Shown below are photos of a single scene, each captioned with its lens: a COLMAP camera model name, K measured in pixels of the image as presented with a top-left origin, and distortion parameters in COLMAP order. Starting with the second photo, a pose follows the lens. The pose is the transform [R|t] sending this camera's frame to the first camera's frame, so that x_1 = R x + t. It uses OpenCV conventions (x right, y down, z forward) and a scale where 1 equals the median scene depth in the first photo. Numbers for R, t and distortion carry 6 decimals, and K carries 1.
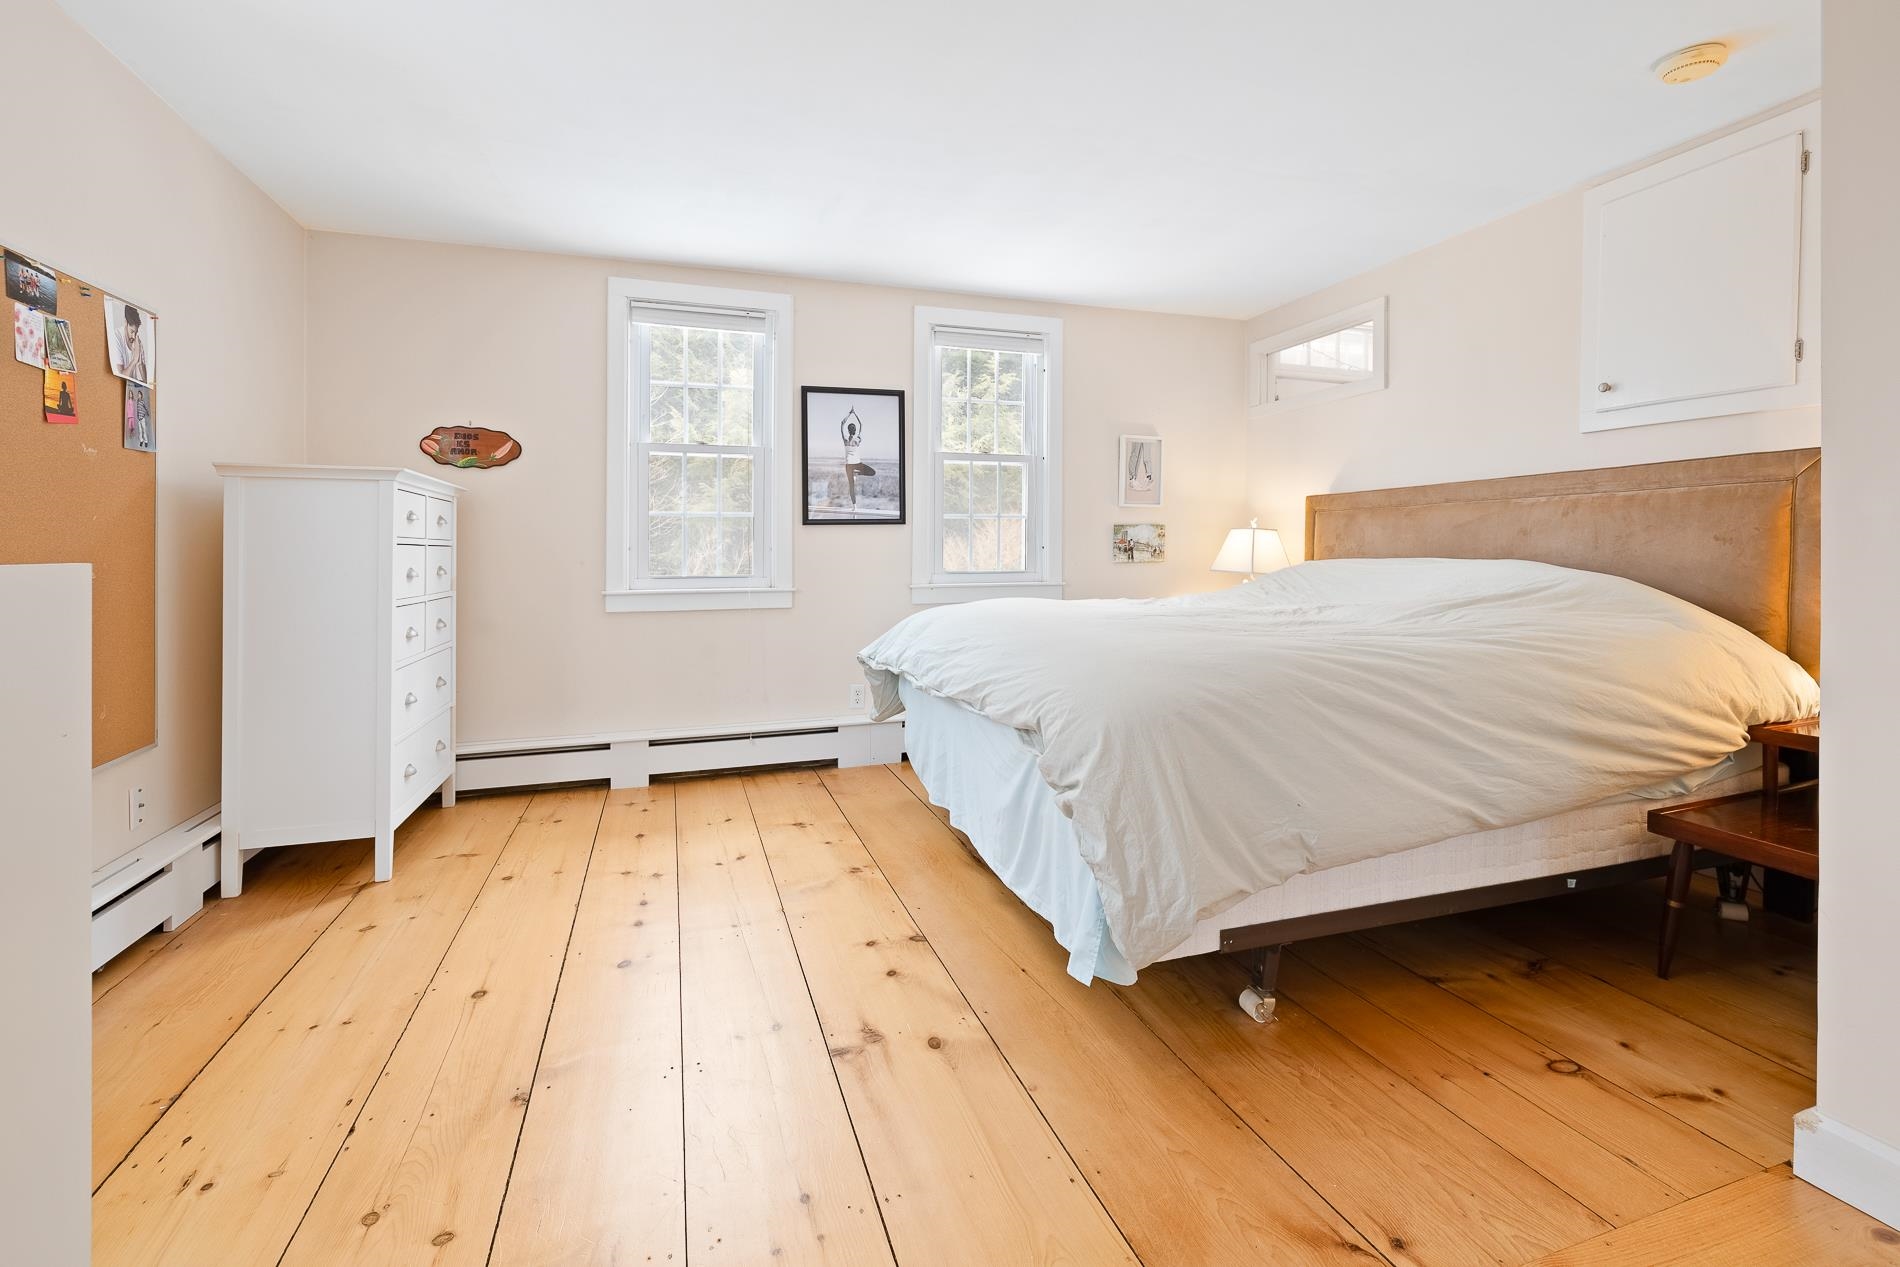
lens RADIAL K [[827.2, 0, 956.5], [0, 827.2, 553.8], [0, 0, 1]] dist [-0.000658, 0.000104]
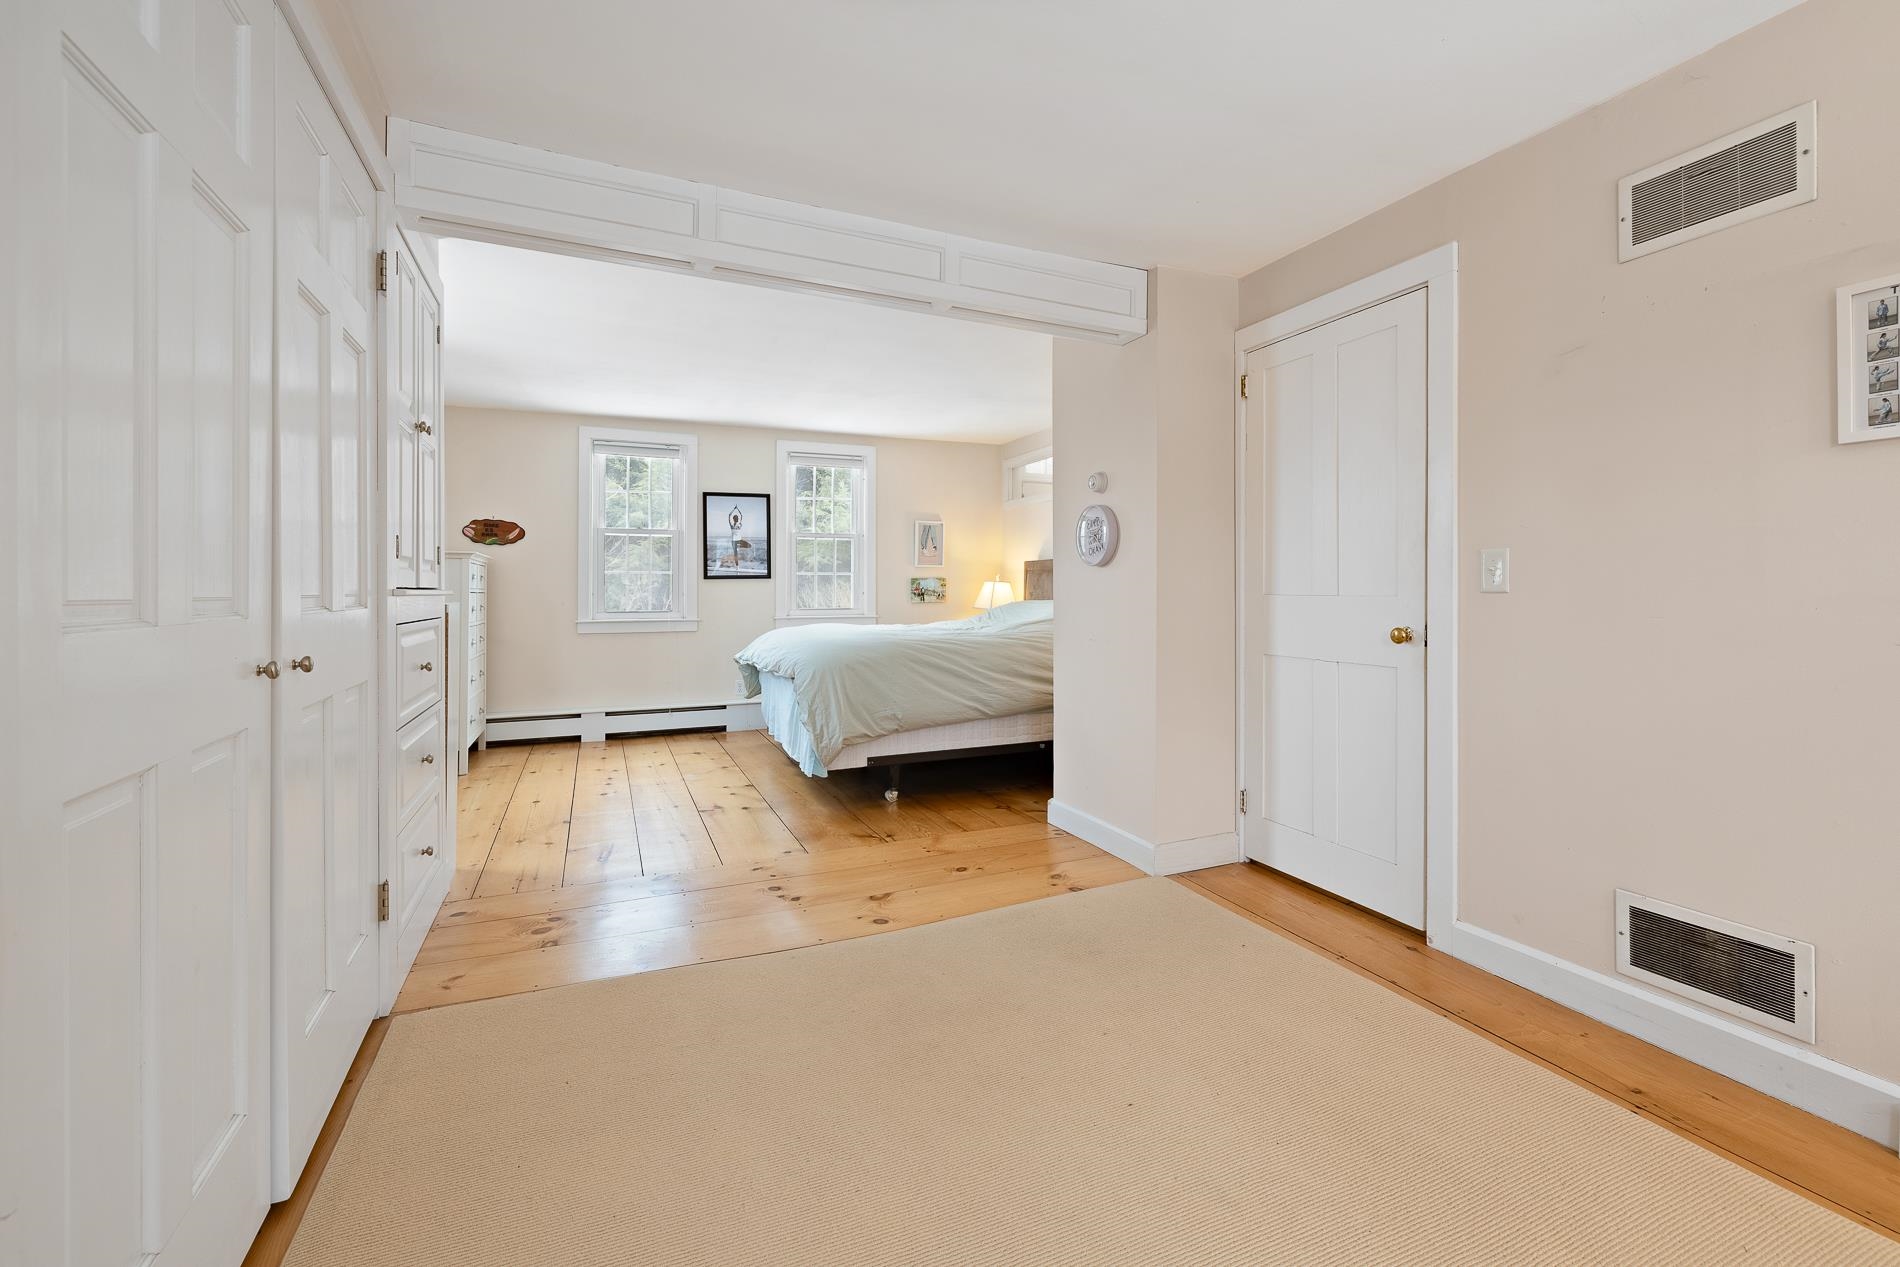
lens RADIAL K [[798.8, 0, 950.1], [0, 798.8, 595.8], [0, 0, 1]] dist [-0.001687, -0.000076]
pose [[0.996837, 0.000116, 0.079474, 0.175322], [-0.000199, 0.999999, 0.001026, -0.004752], [-0.079474, -0.001039, 0.996836, -0.607783]]
